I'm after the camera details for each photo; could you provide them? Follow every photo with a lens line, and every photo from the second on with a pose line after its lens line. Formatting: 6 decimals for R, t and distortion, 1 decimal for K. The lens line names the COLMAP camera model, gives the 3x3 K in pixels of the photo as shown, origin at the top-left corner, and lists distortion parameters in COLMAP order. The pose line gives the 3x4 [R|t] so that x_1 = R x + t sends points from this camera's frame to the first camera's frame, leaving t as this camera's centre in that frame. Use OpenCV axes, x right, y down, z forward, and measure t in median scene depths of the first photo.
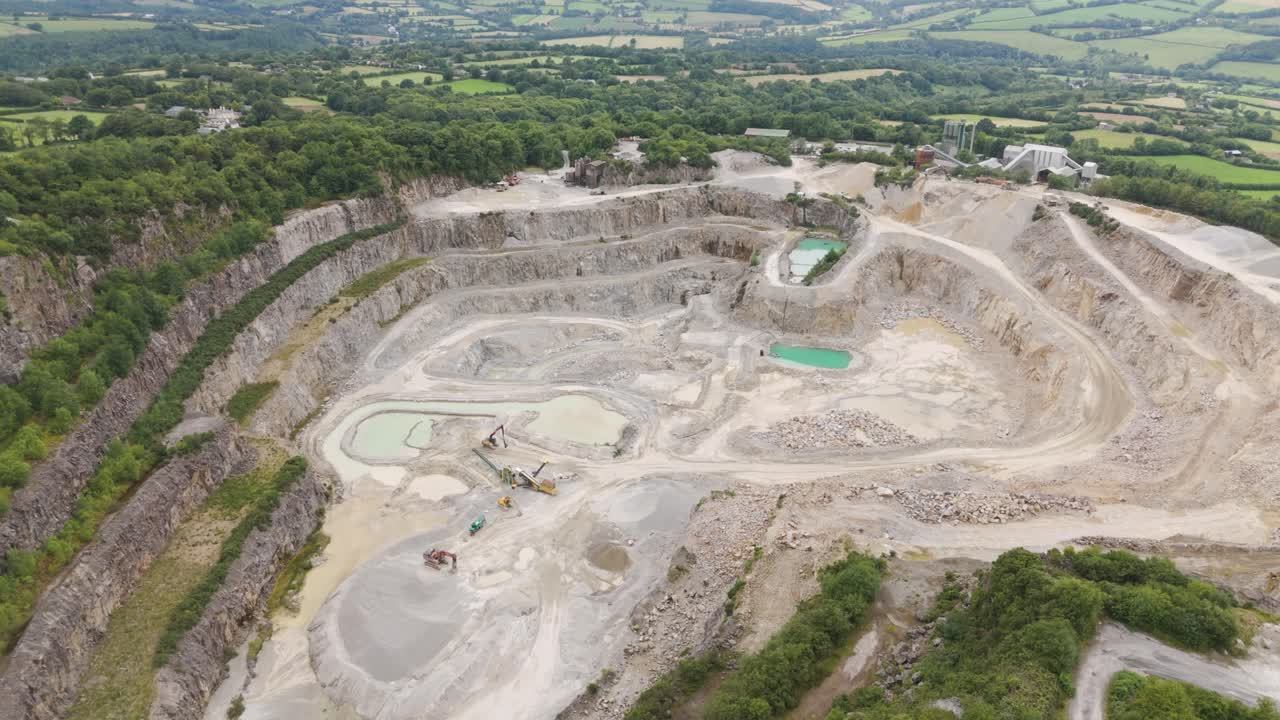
lens RADIAL K [[934.0, 0, 645.9], [0, 934.0, 365.0], [0, 0, 1]] dist [0.072645, -0.068857]
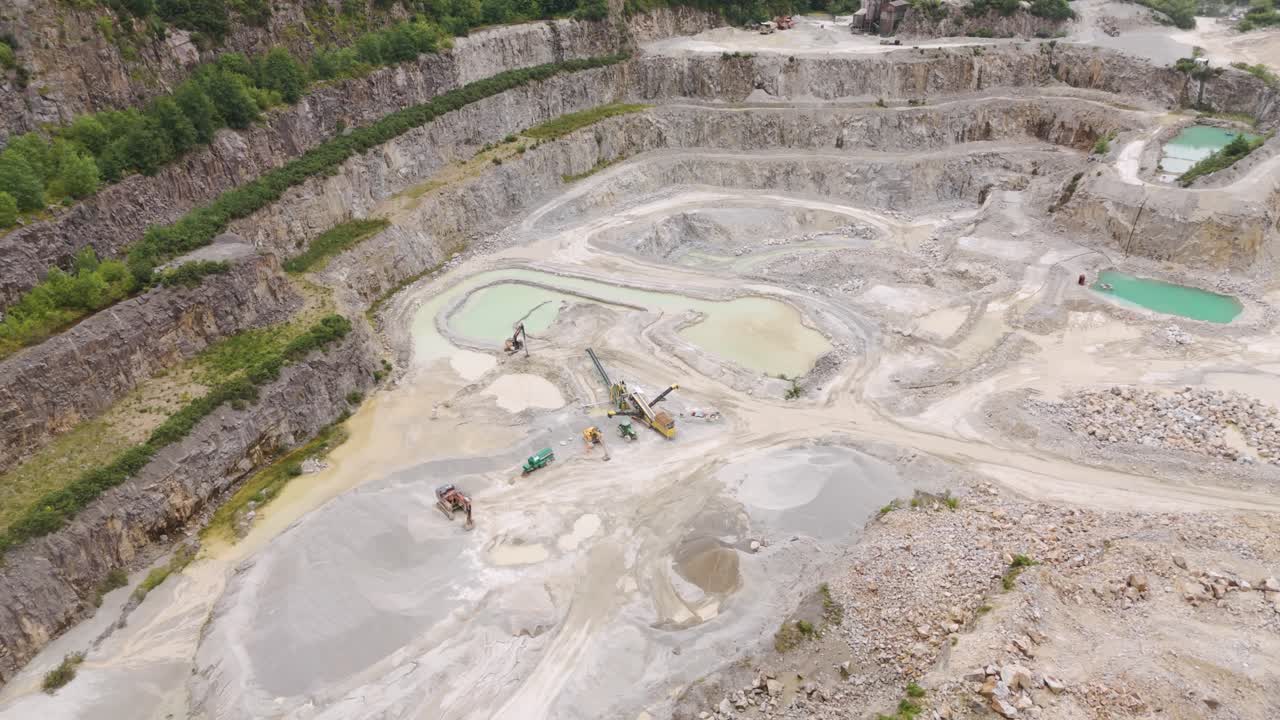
lens RADIAL K [[937.5, 0, 643.7], [0, 937.5, 361.3], [0, 0, 1]] dist [0.072473, -0.070777]
pose [[0.934857, 0.170484, -0.311411, 0.058862], [-0.143572, 0.983776, 0.107571, 0.015695], [0.324698, -0.055854, 0.944167, 0.303991]]
